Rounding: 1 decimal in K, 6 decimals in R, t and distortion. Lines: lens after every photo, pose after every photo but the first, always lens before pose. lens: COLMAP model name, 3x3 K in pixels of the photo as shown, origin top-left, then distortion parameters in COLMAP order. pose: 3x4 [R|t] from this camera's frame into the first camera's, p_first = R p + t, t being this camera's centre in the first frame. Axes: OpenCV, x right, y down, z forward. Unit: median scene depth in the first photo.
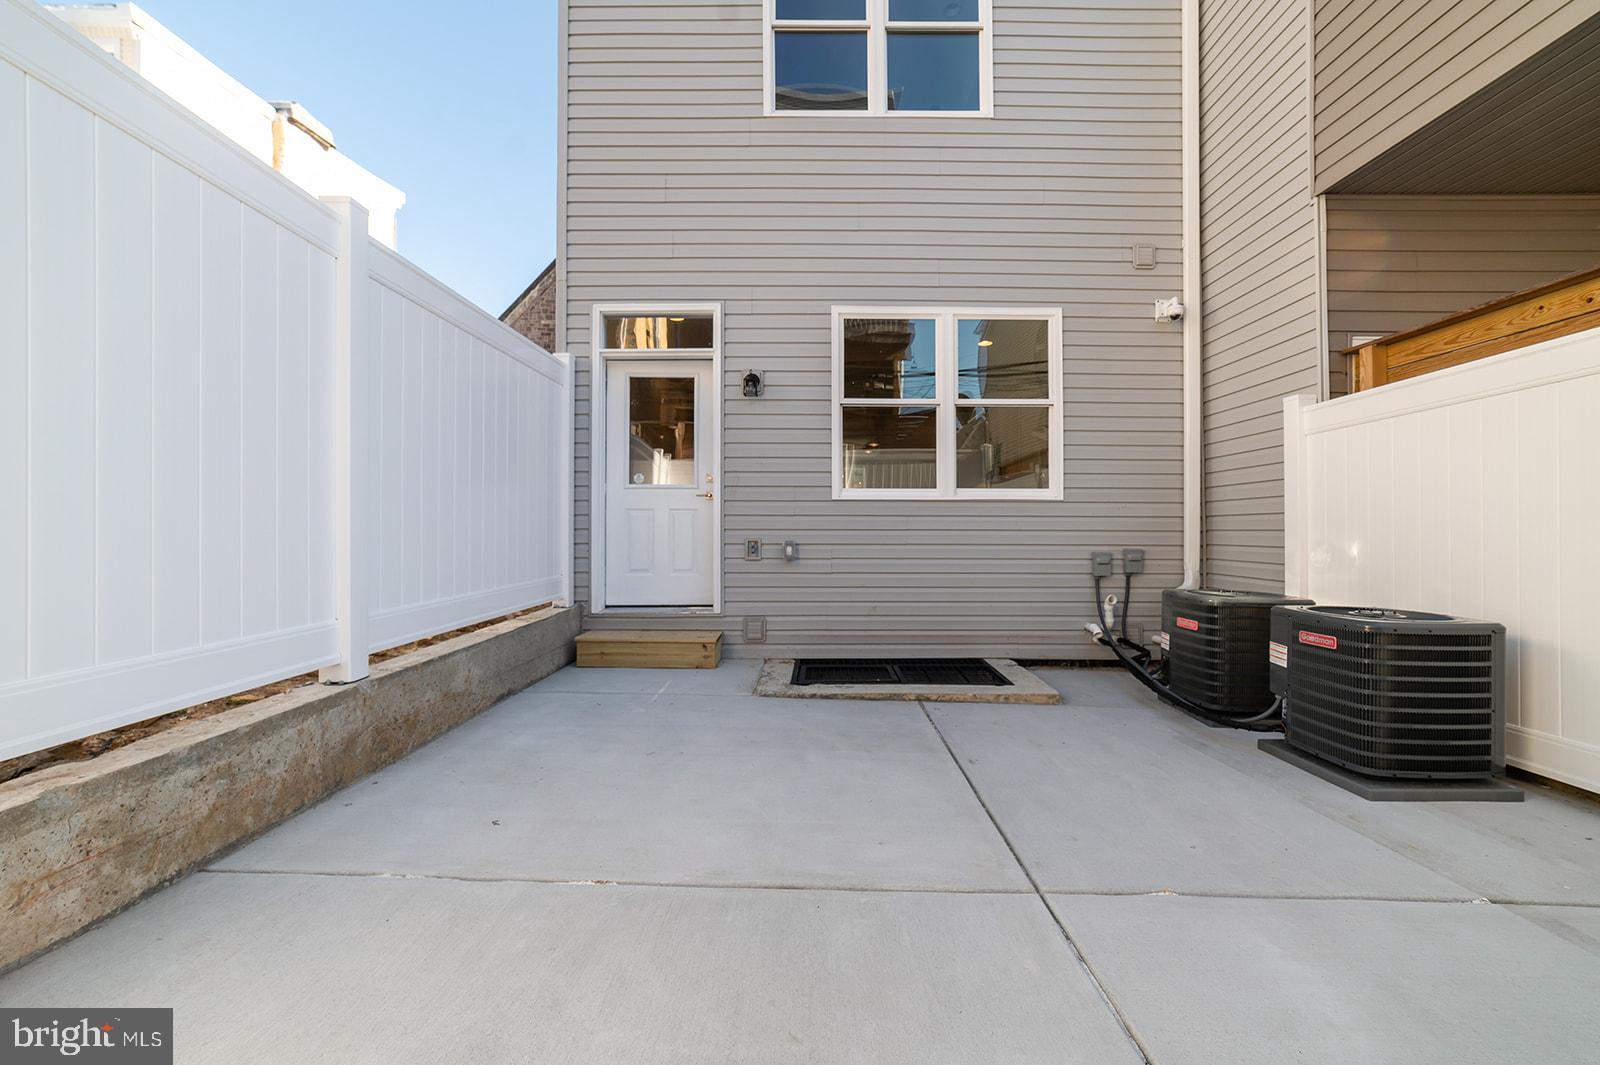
lens RADIAL K [[665.5, 0, 817.2], [0, 665.5, 524.1], [0, 0, 1]] dist [-0.014929, 0.003777]
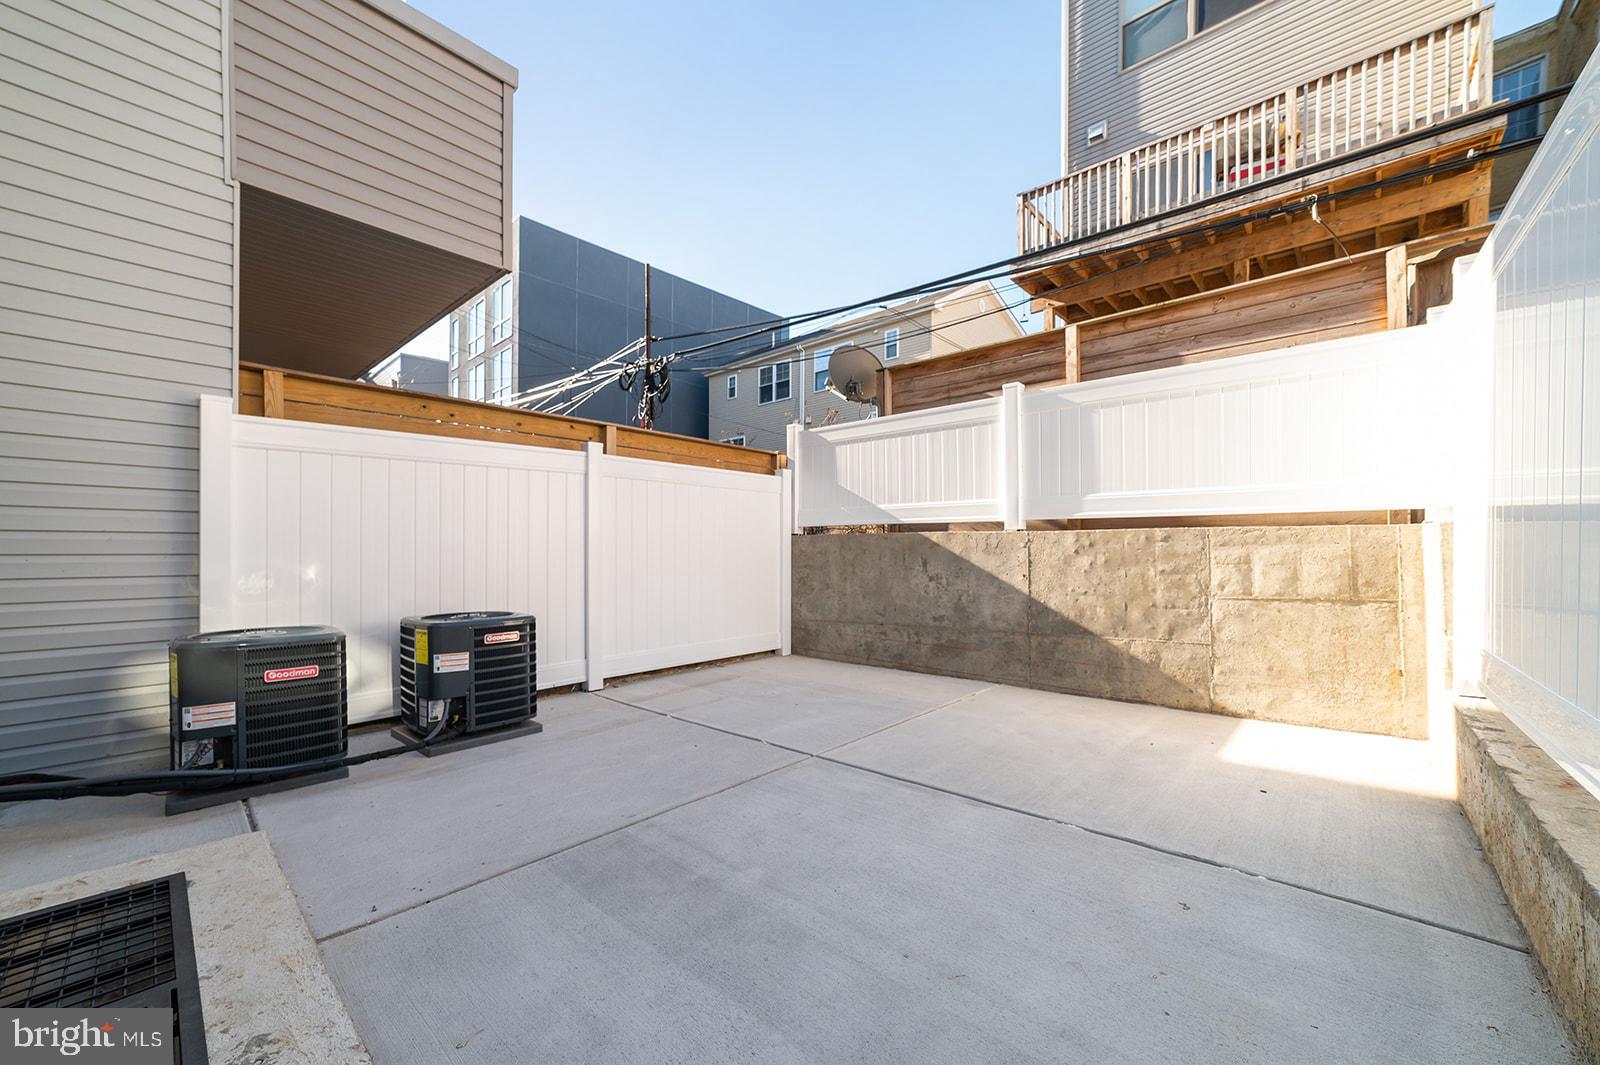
lens RADIAL K [[617.2, 0, 786.8], [0, 617.2, 568.4], [0, 0, 1]] dist [-0.020118, 0.006554]
pose [[-0.731361, -0.025569, 0.681511, -0.391438], [-0.011210, 0.999613, 0.025473, -0.001505], [-0.681898, 0.010990, -0.731364, 1.182717]]
